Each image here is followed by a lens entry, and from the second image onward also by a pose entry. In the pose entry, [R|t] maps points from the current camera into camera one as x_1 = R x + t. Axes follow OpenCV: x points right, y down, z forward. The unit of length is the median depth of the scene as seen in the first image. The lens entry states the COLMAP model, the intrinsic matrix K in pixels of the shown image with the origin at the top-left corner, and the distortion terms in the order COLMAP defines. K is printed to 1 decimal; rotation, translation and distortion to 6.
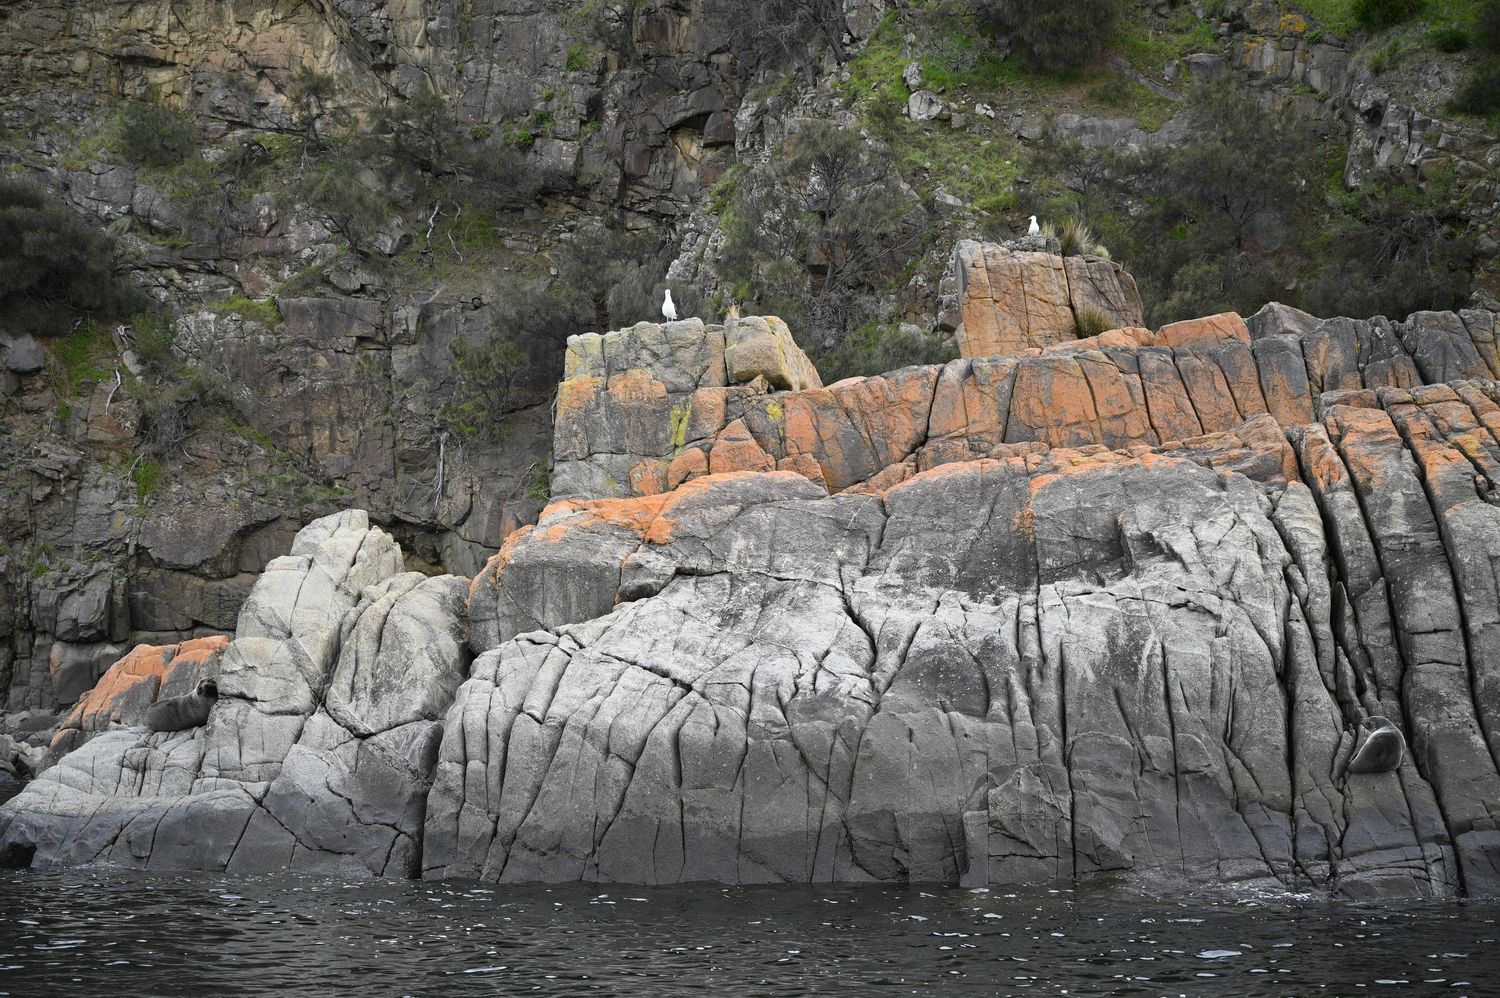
lens RADIAL K [[2355.2, 0, 749.5], [0, 2355.2, 499.8], [0, 0, 1]] dist [0.053708, 0.000000]
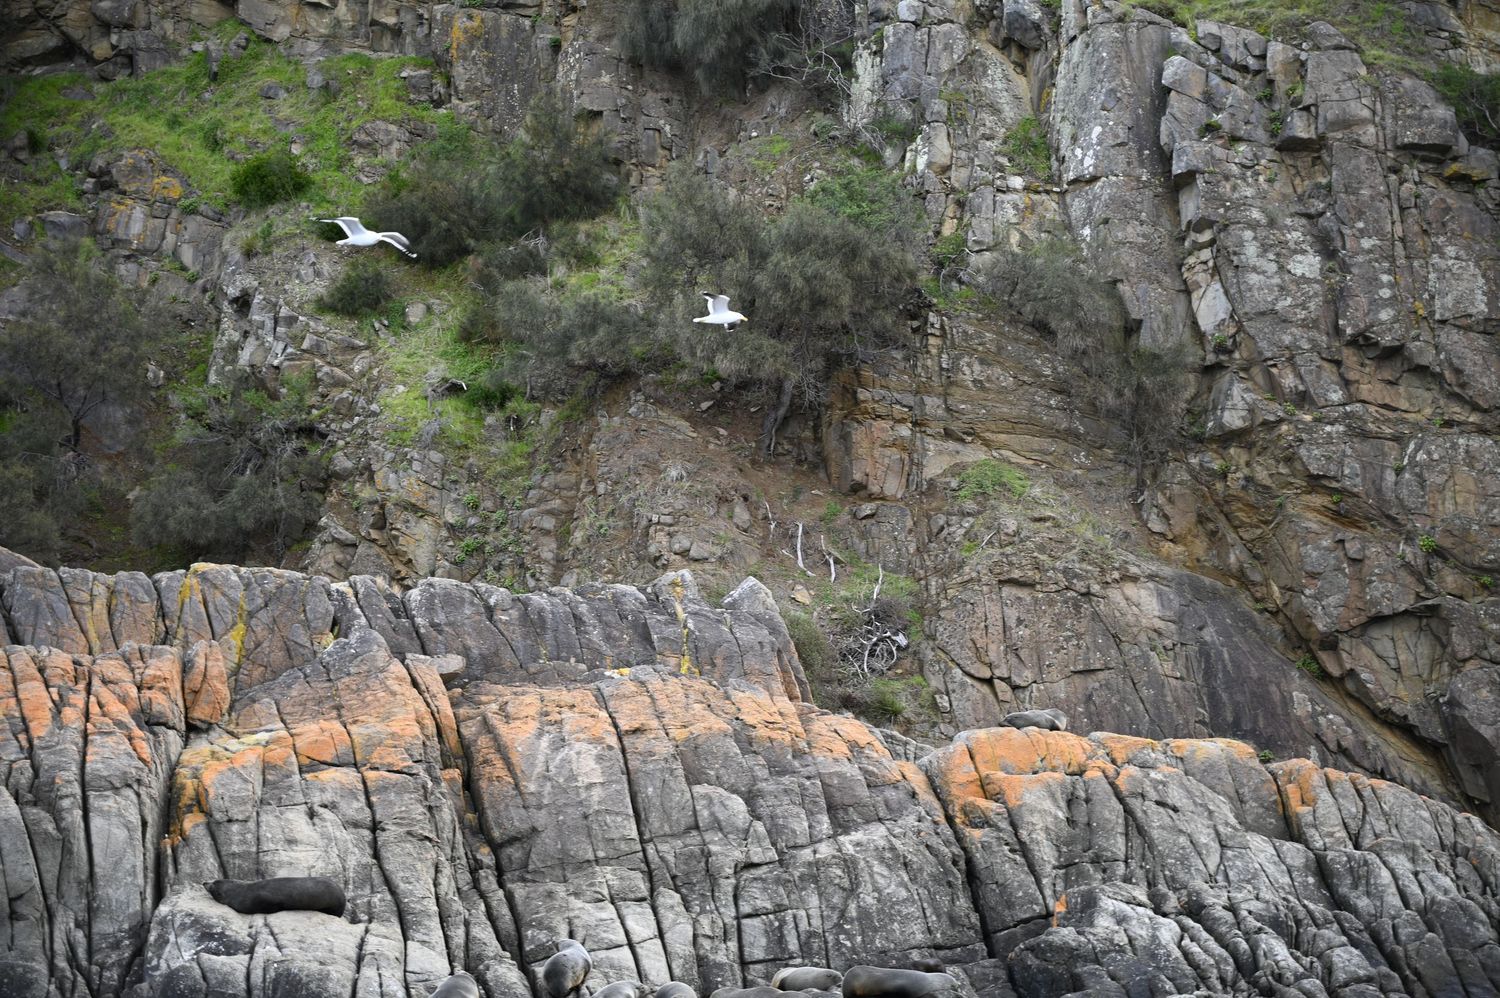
lens RADIAL K [[3100.6, 0, 750.5], [0, 3100.6, 498.8], [0, 0, 1]] dist [0.033356, 0.000000]
pose [[0.945370, 0.060158, 0.320401, 0.080500], [-0.037493, 0.996368, -0.076450, -0.011467], [-0.323836, 0.060261, 0.944192, -0.132270]]
